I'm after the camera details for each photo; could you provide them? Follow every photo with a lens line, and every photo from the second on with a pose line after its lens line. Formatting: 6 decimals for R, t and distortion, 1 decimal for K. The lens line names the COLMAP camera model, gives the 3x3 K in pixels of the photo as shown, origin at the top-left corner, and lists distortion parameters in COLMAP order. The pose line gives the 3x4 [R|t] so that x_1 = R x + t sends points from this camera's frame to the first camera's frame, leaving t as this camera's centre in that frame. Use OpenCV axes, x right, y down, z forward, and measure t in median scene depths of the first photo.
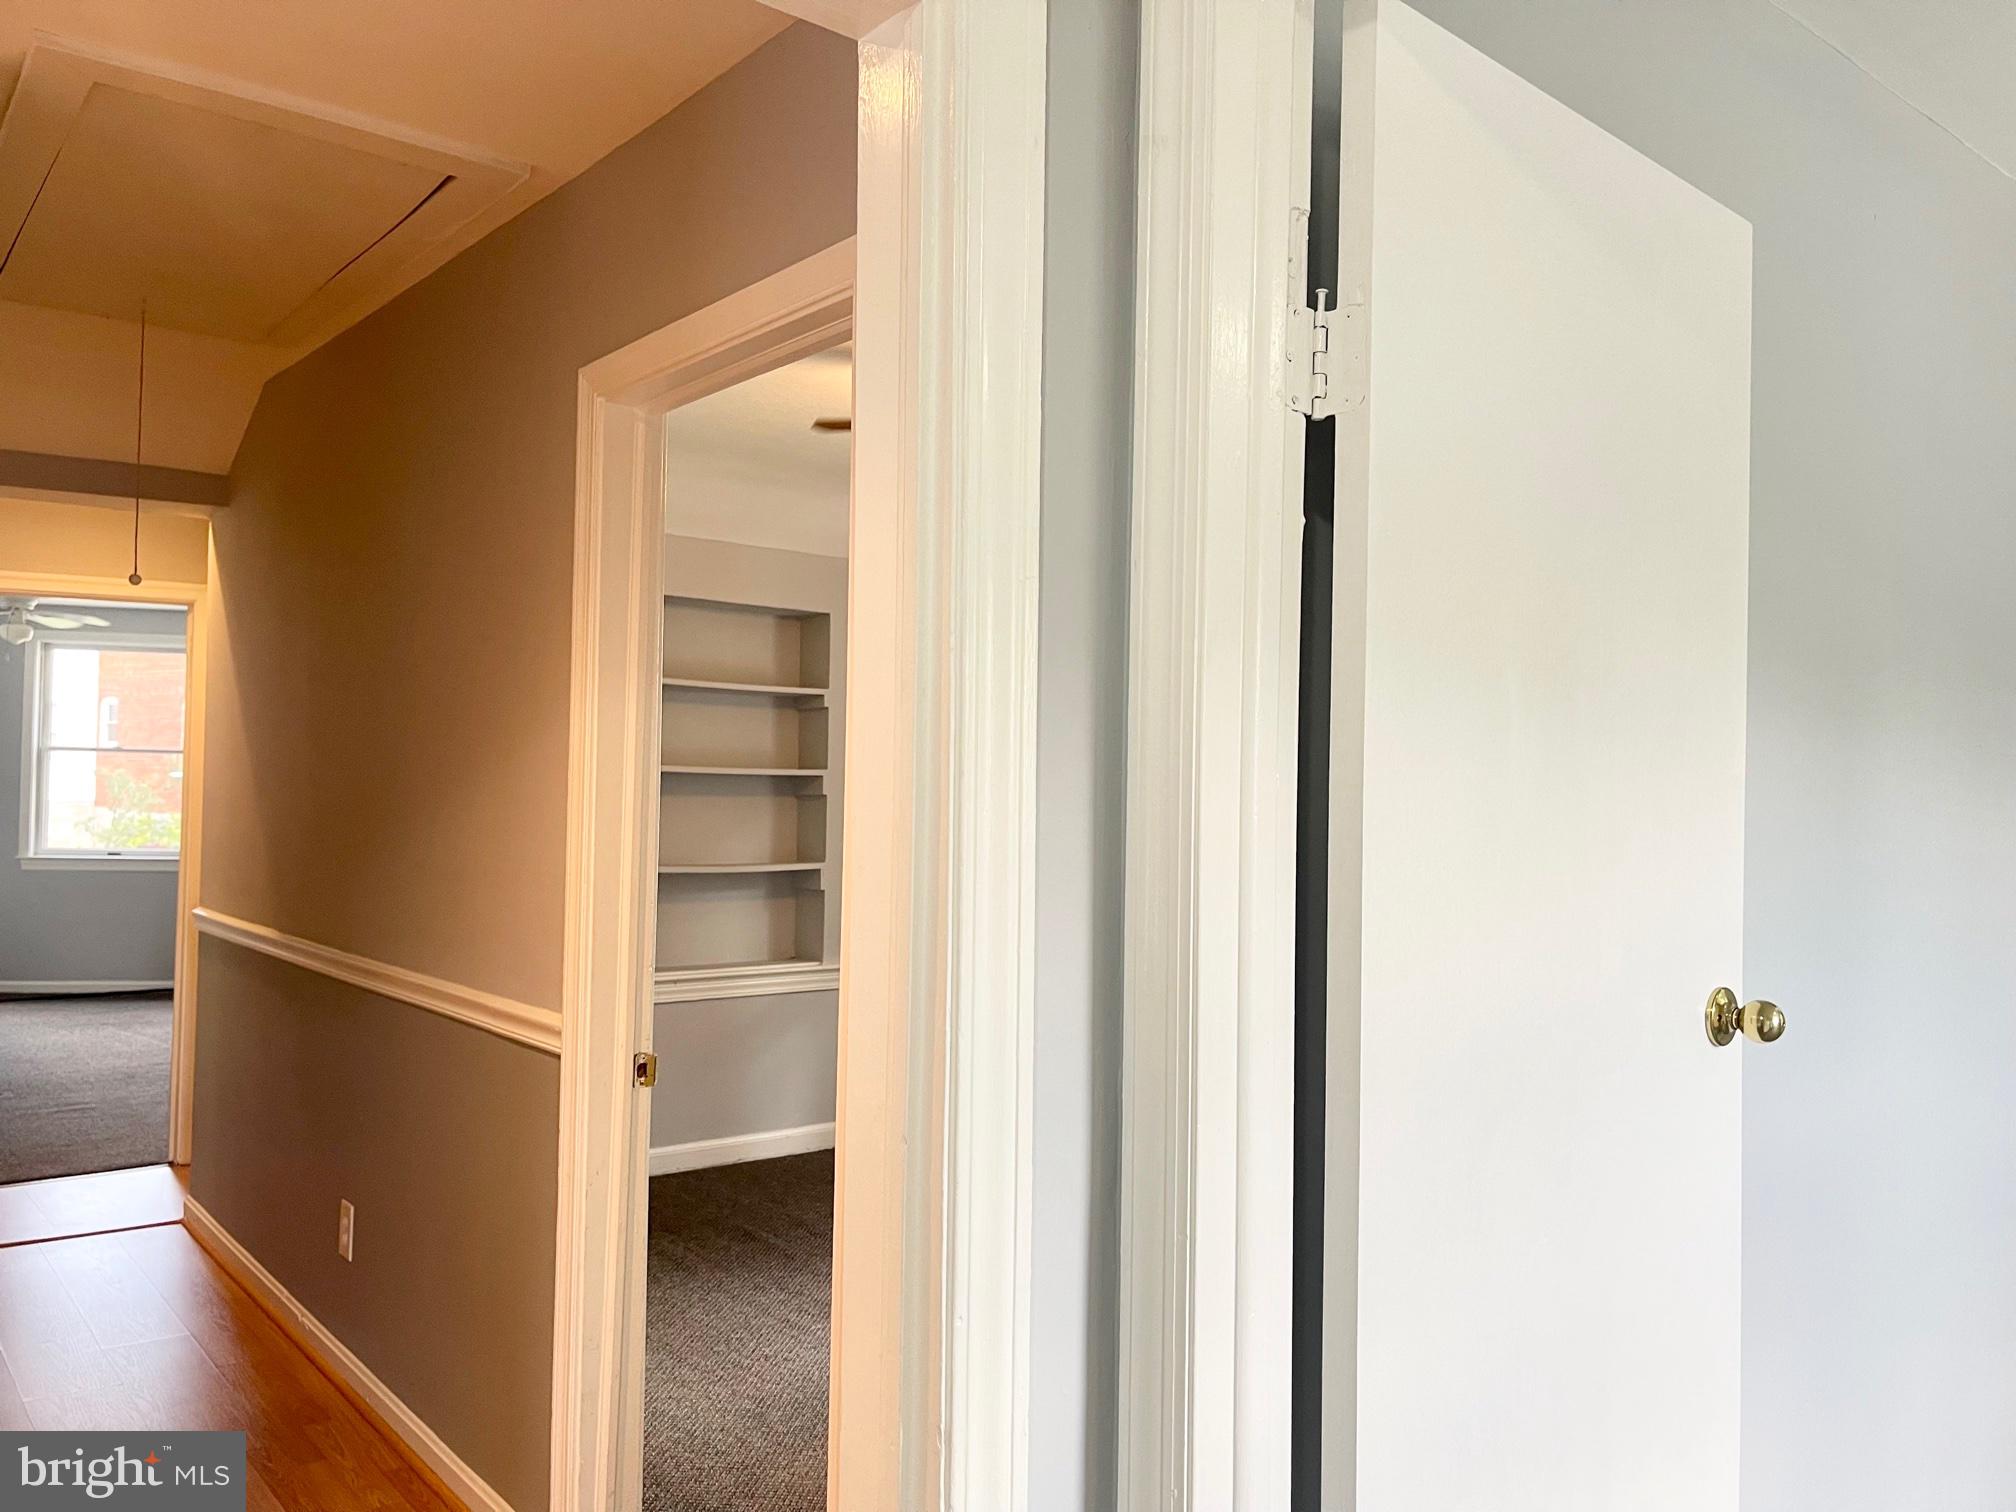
lens RADIAL K [[1520.6, 0, 1000.9], [0, 1520.6, 757.8], [0, 0, 1]] dist [0.061780, -0.092223]
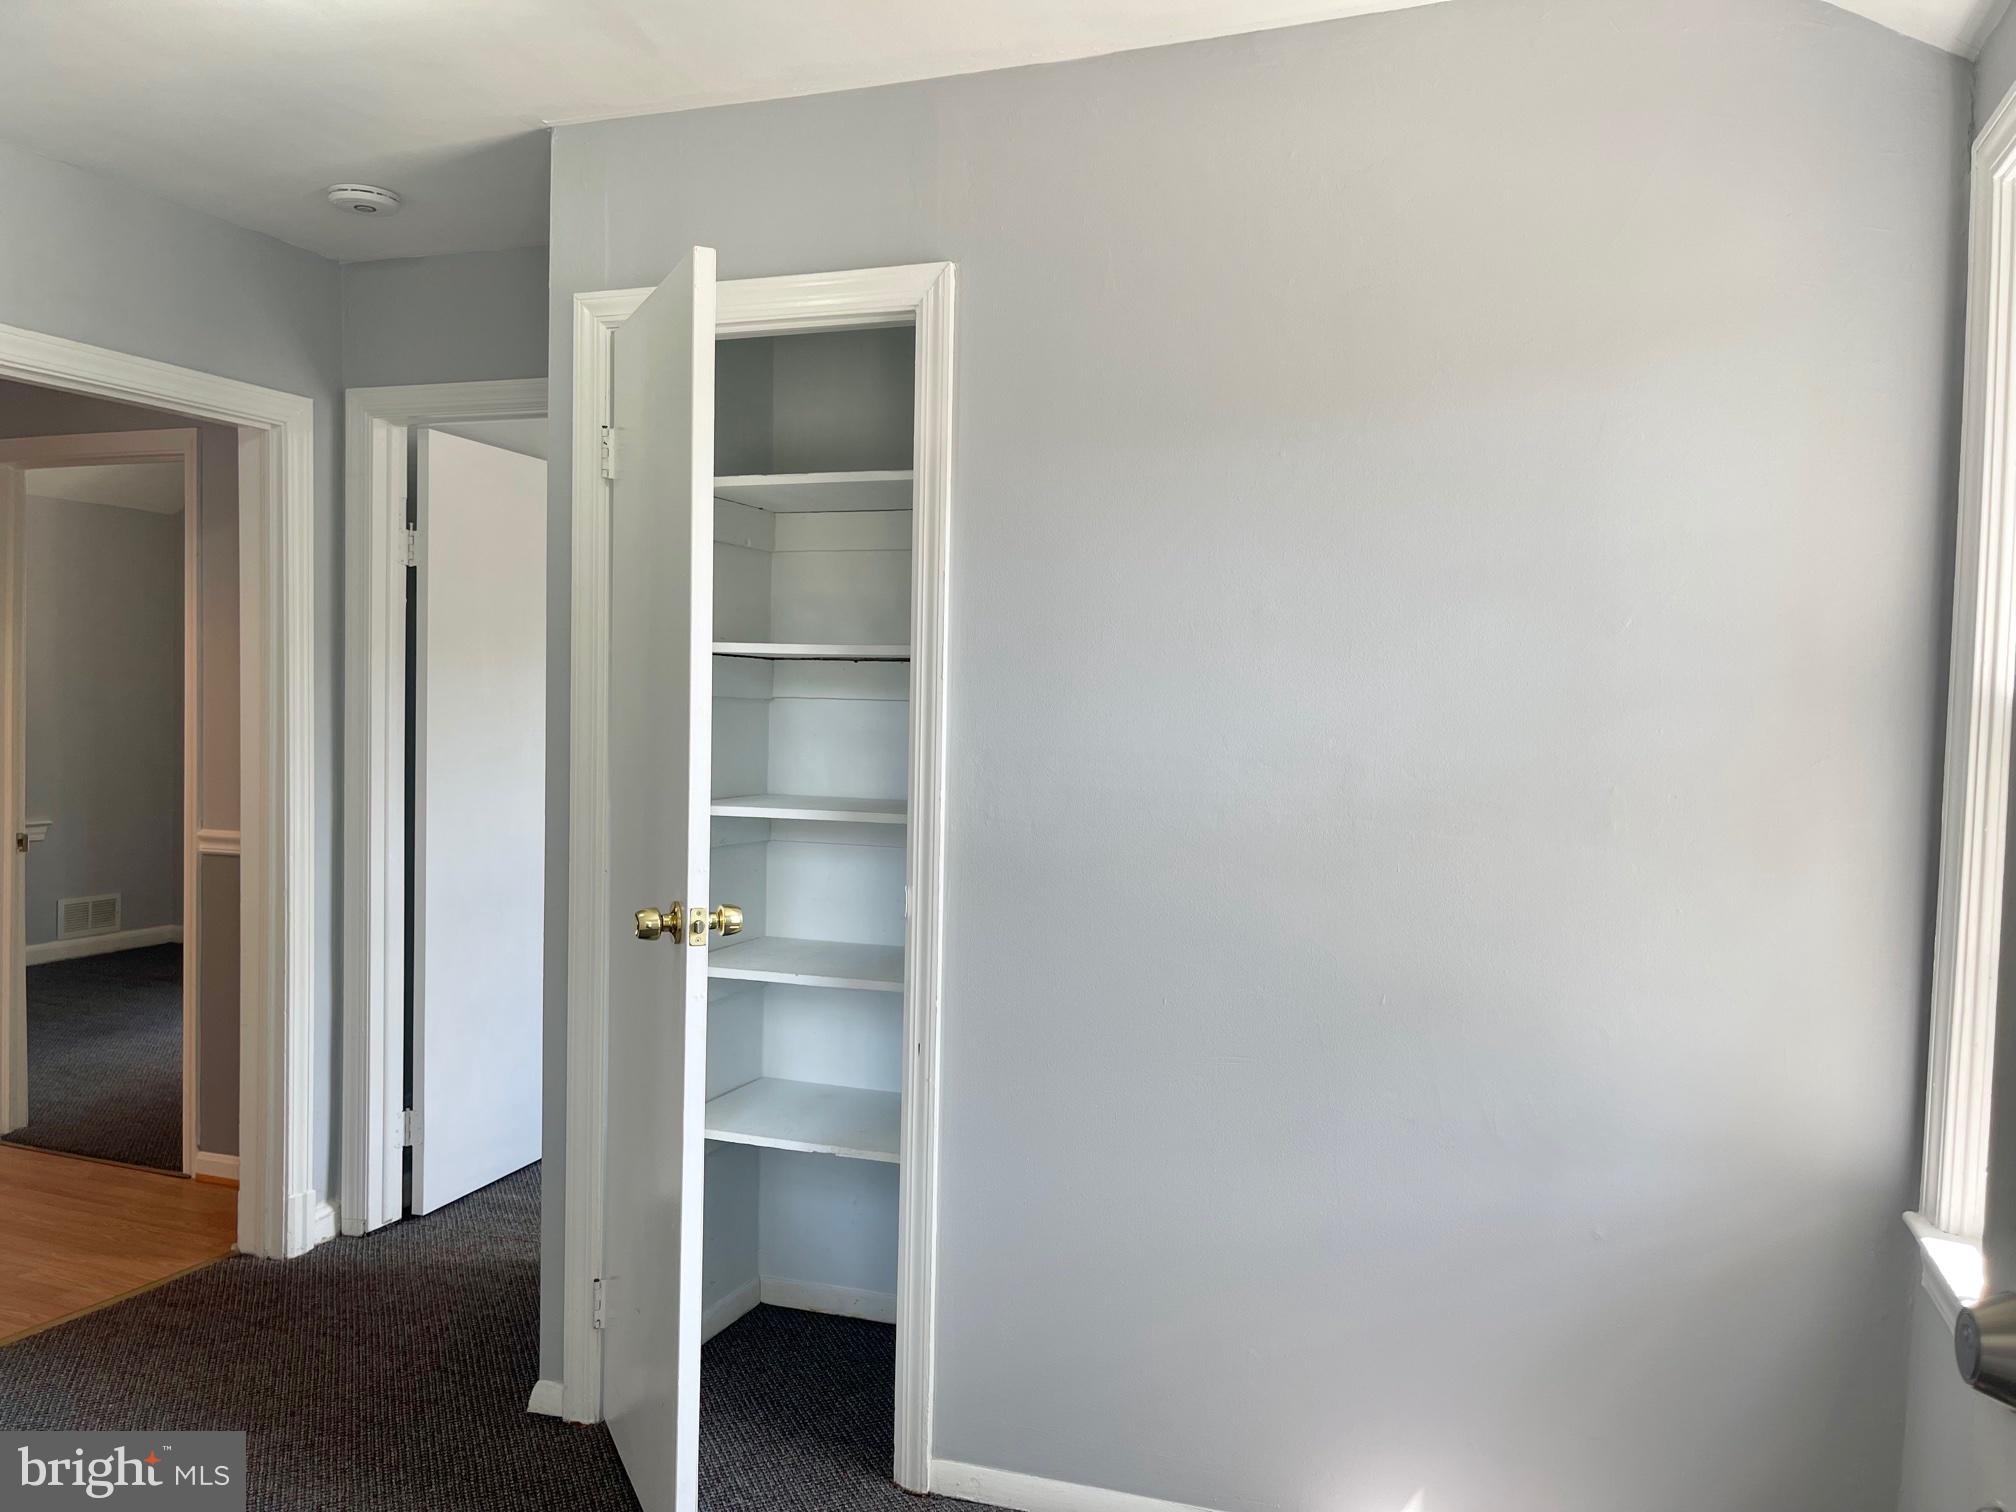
lens RADIAL K [[1520.6, 0, 1000.9], [0, 1520.6, 757.8], [0, 0, 1]] dist [0.061780, -0.092223]
pose [[0.841792, -0.020424, 0.539416, -0.129206], [-0.019591, 0.997470, 0.068341, -0.023567], [-0.539447, -0.068096, 0.839262, -0.628094]]
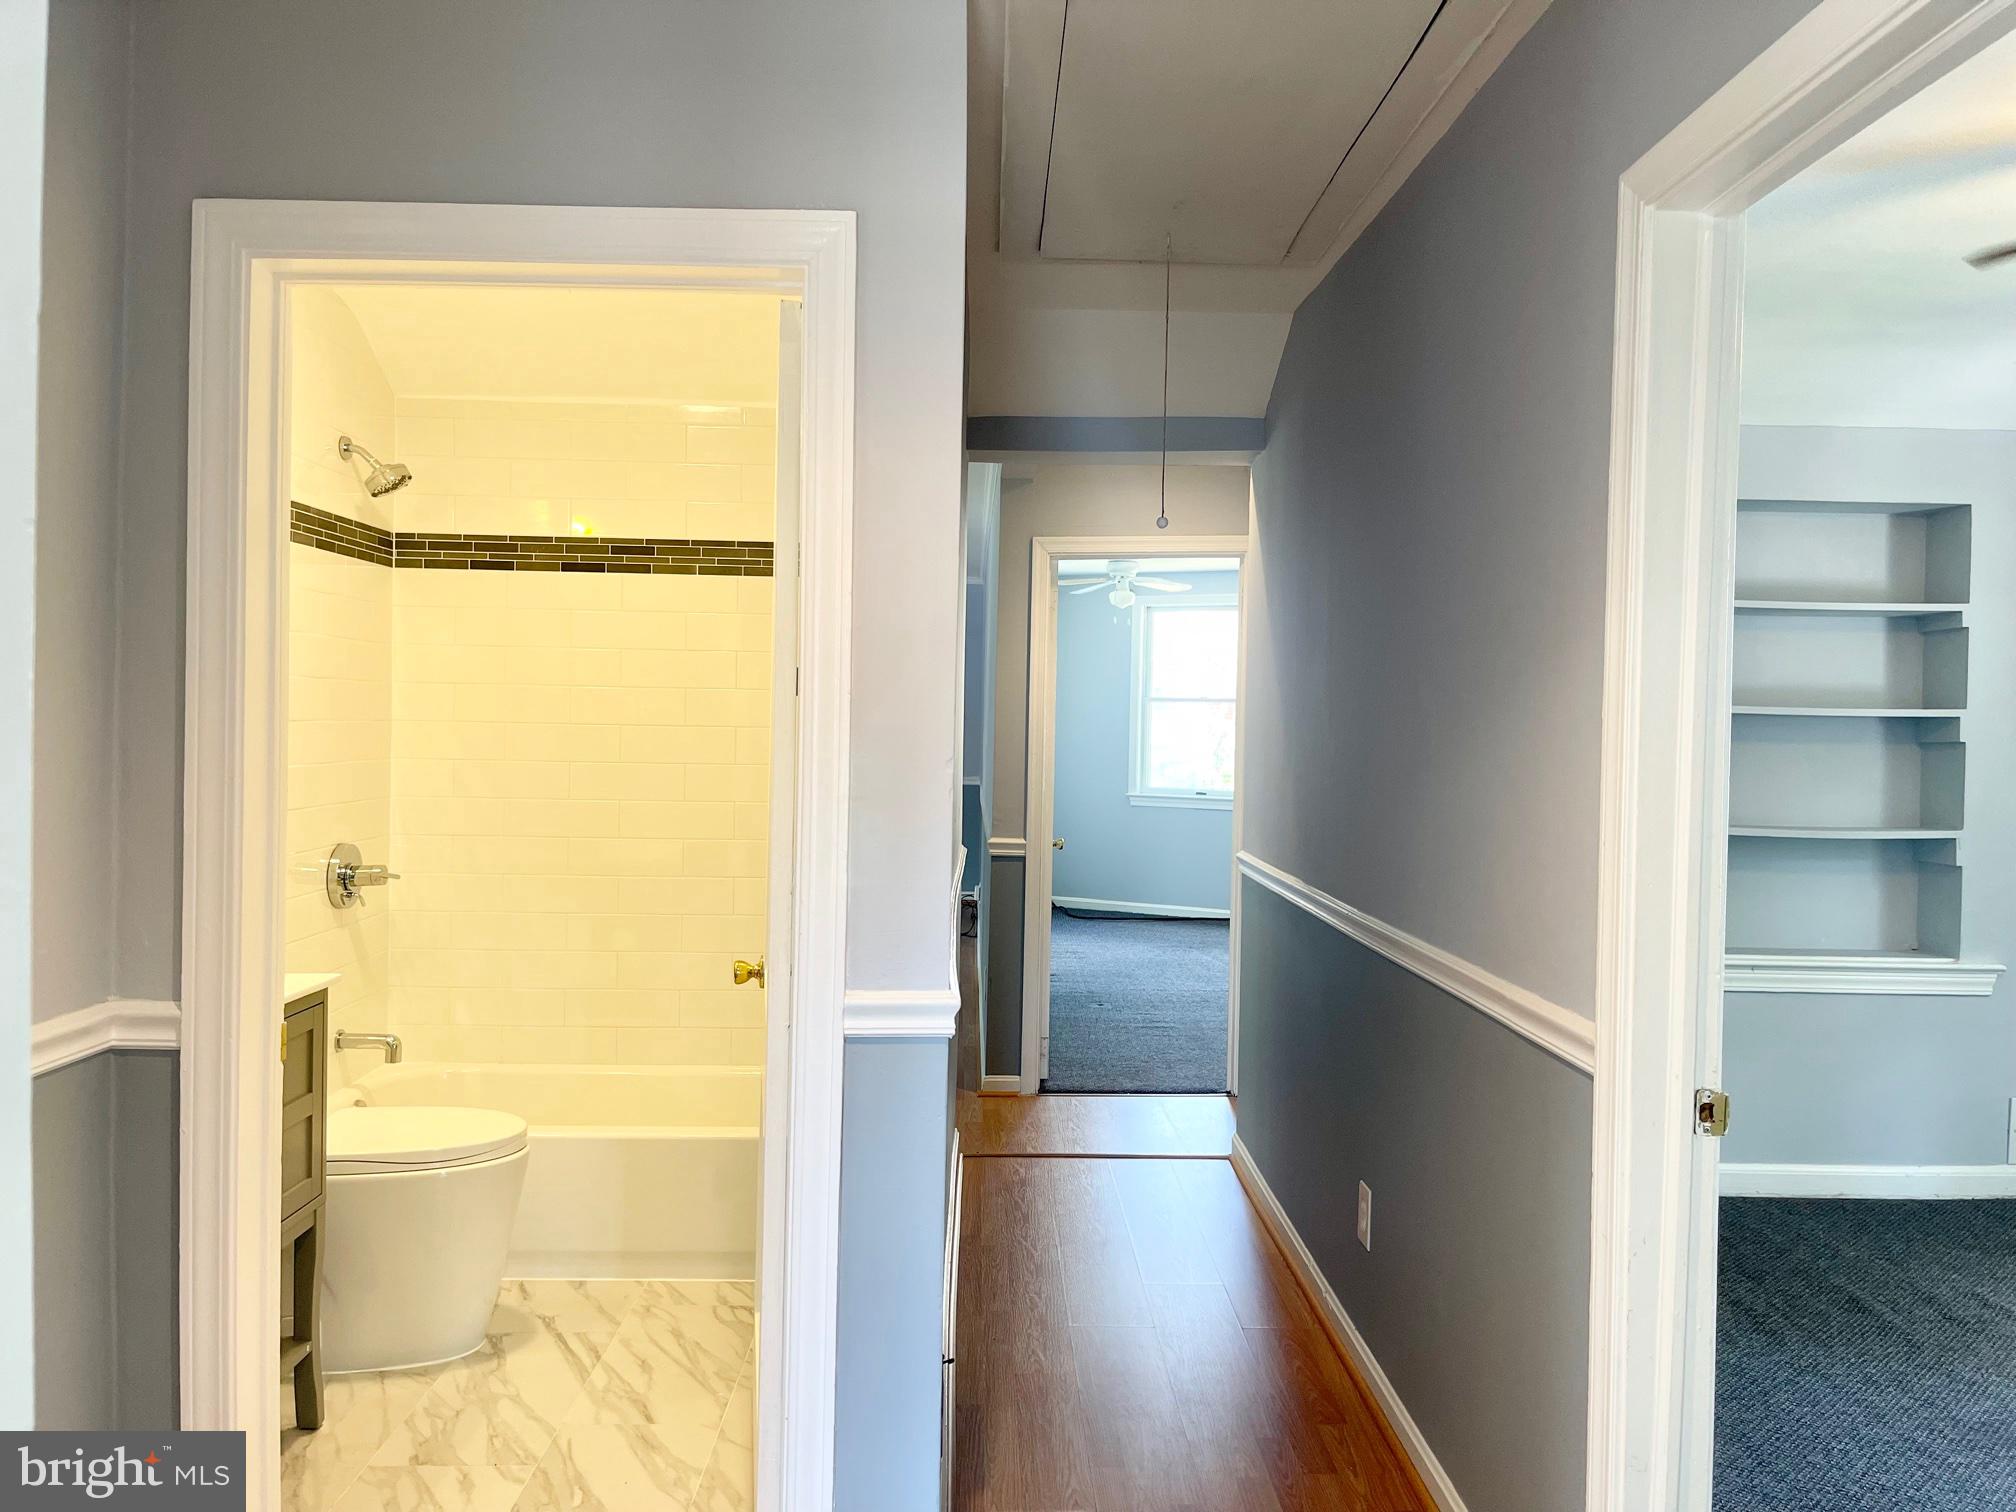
lens RADIAL K [[1561.5, 0, 1008.0], [0, 1561.5, 756.0], [0, 0, 1]] dist [0.061898, -0.098841]
pose [[0.795469, 0.007369, -0.605949, -0.023688], [0.012768, 0.999500, 0.028916, 0.003369], [0.605859, -0.030738, 0.794978, 0.107424]]
